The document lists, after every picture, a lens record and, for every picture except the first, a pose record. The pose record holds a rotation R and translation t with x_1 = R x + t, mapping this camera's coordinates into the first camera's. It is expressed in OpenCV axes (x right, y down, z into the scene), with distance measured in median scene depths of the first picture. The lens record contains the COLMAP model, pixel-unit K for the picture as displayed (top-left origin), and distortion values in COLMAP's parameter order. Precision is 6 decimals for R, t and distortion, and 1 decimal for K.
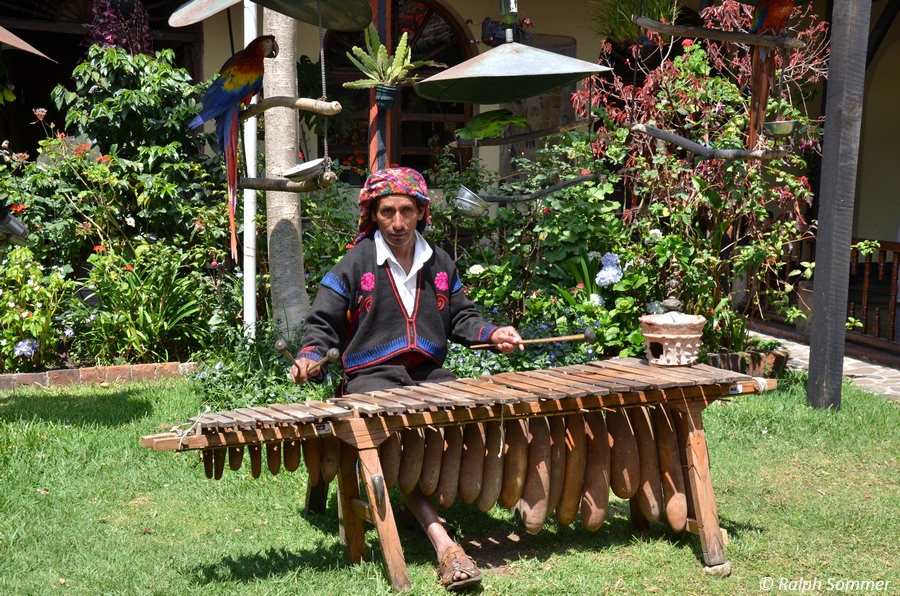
lens RADIAL K [[730.5, 0, 450.0], [0, 730.5, 298.0], [0, 0, 1]] dist [0.002228, 0.005194]
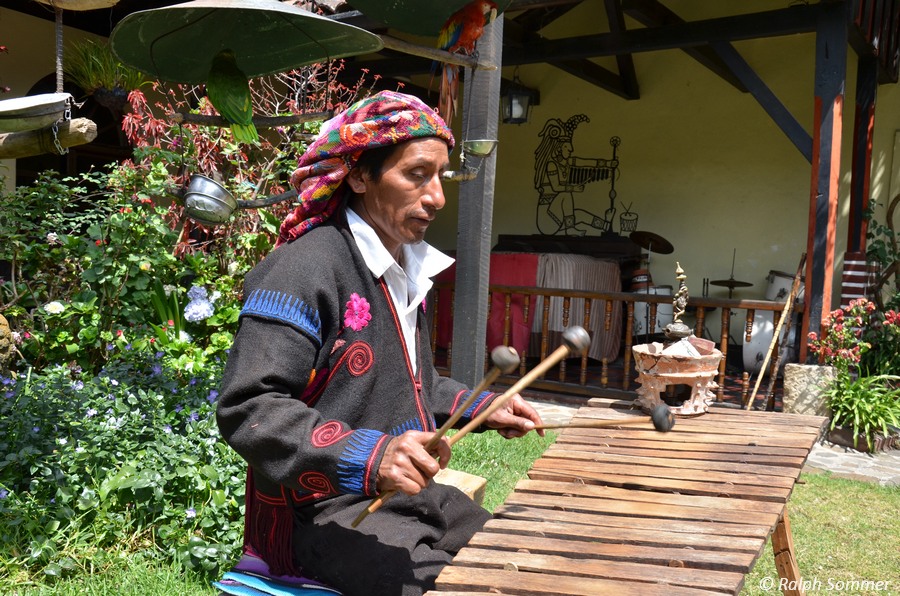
lens RADIAL K [[730.5, 0, 450.0], [0, 730.5, 298.0], [0, 0, 1]] dist [0.002228, 0.005194]
pose [[0.829278, -0.027729, 0.558148, -0.052370], [0.053264, 0.998143, -0.029549, -0.002556], [-0.556292, 0.054233, 0.829215, 0.088314]]
